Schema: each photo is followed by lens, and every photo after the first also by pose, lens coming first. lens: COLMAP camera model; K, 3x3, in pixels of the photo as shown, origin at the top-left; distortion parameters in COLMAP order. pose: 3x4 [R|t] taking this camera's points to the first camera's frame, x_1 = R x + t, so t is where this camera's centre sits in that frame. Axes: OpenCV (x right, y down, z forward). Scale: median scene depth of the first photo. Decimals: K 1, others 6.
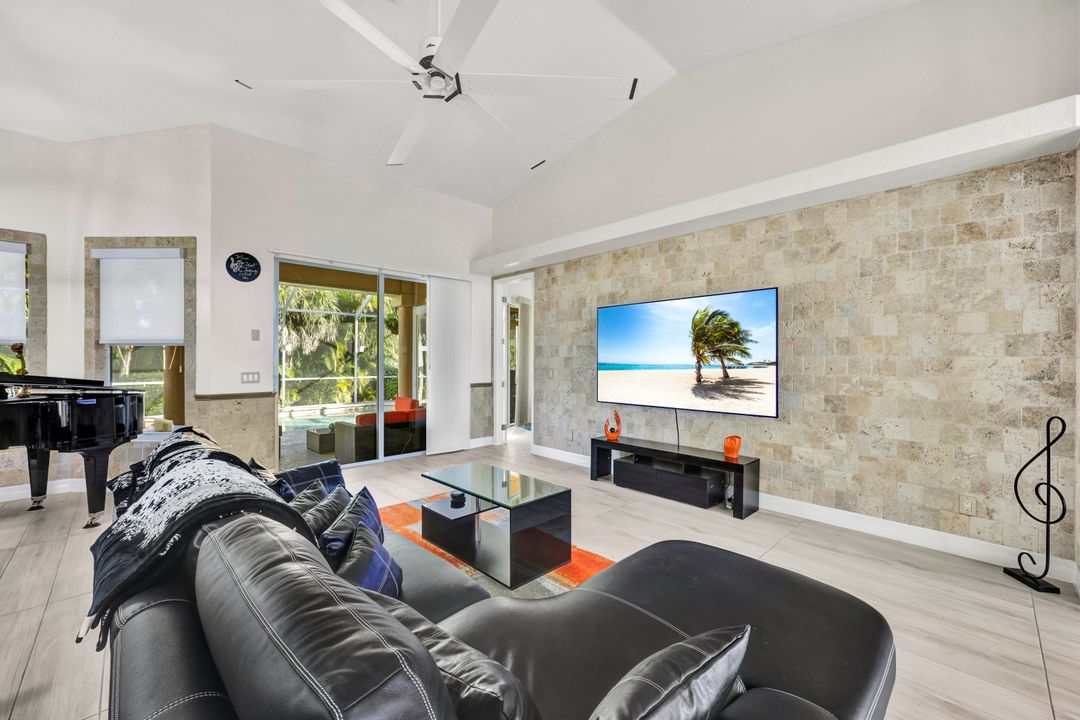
lens RADIAL K [[431.5, 0, 541.4], [0, 431.5, 360.7], [0, 0, 1]] dist [-0.000731, -0.000383]
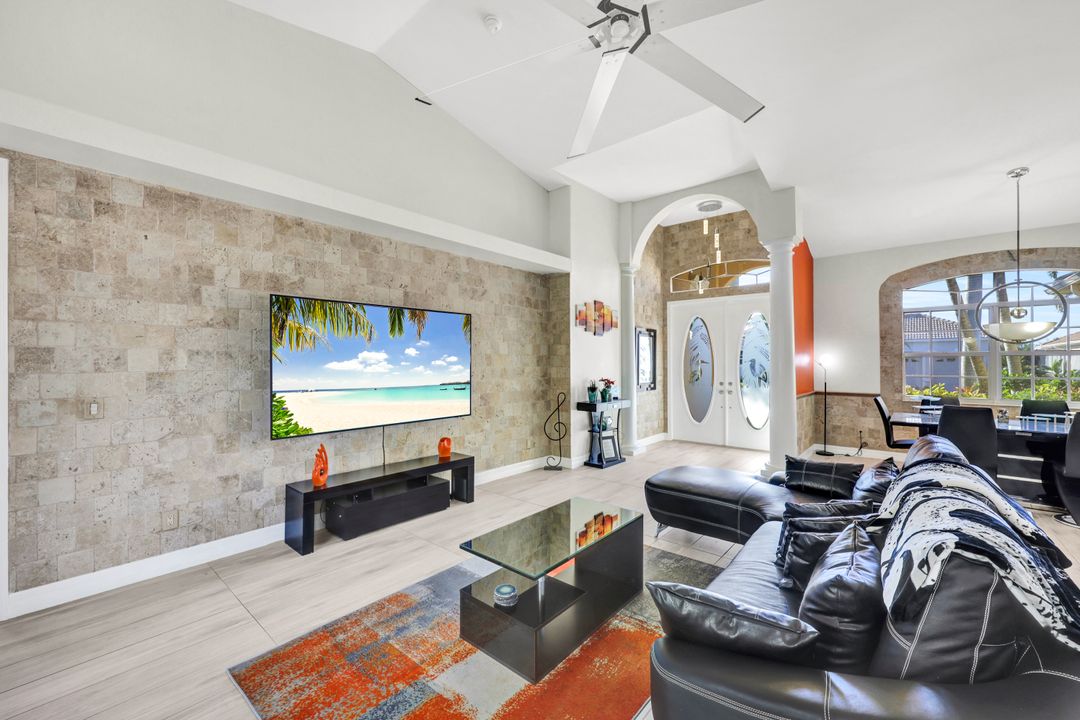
lens RADIAL K [[433.1, 0, 538.2], [0, 433.1, 361.4], [0, 0, 1]] dist [-0.000810, -0.000295]
pose [[-0.087901, -0.003265, 0.996124, -0.729930], [0.004024, 0.999985, 0.003633, -0.031211], [-0.996121, 0.004328, -0.087887, 0.872083]]
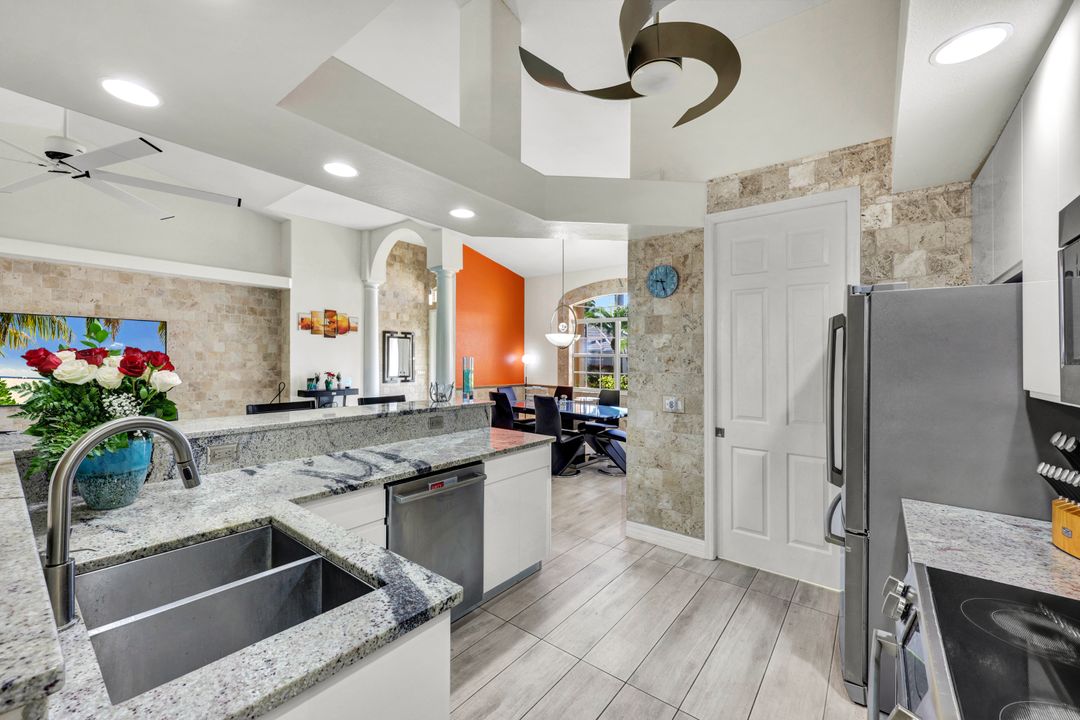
lens RADIAL K [[431.5, 0, 541.4], [0, 431.5, 360.7], [0, 0, 1]] dist [-0.000731, -0.000383]
pose [[-0.138466, -0.011506, 0.990300, -1.297382], [-0.007515, 0.999916, 0.010567, -0.041285], [-0.990339, -0.005979, -0.138541, -0.229377]]
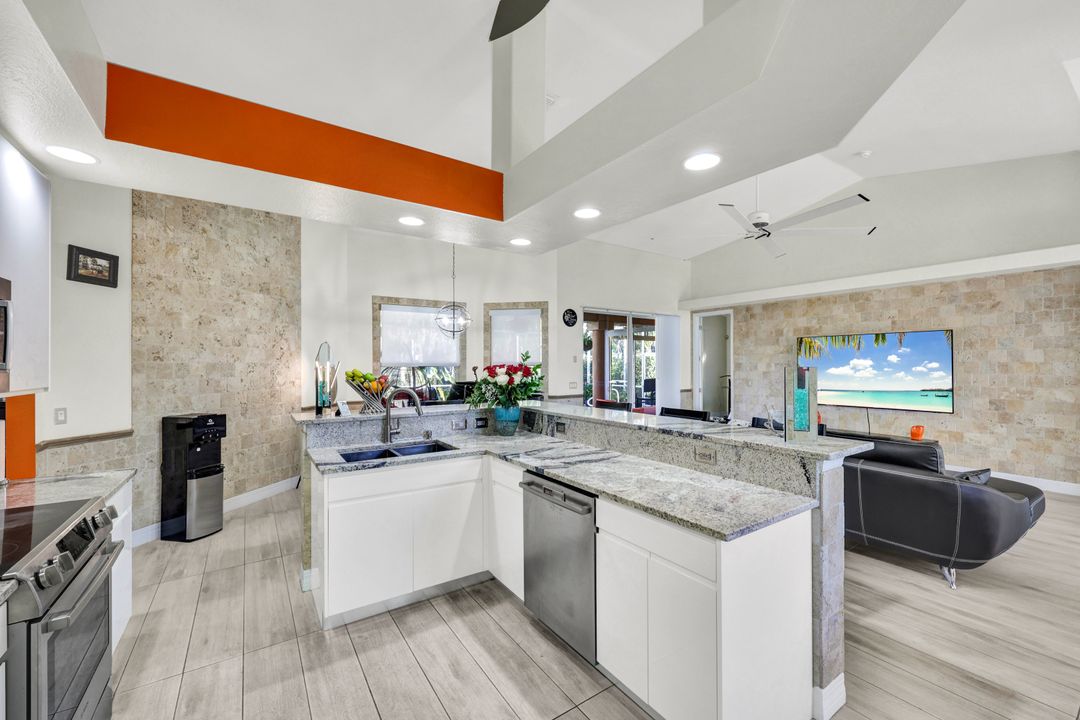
lens RADIAL K [[433.1, 0, 538.2], [0, 433.1, 361.4], [0, 0, 1]] dist [-0.000810, -0.000295]
pose [[0.984527, -0.004181, -0.175185, -0.621573], [0.002350, 0.999940, -0.010660, -0.040769], [0.175220, 0.010084, 0.984478, -0.761917]]
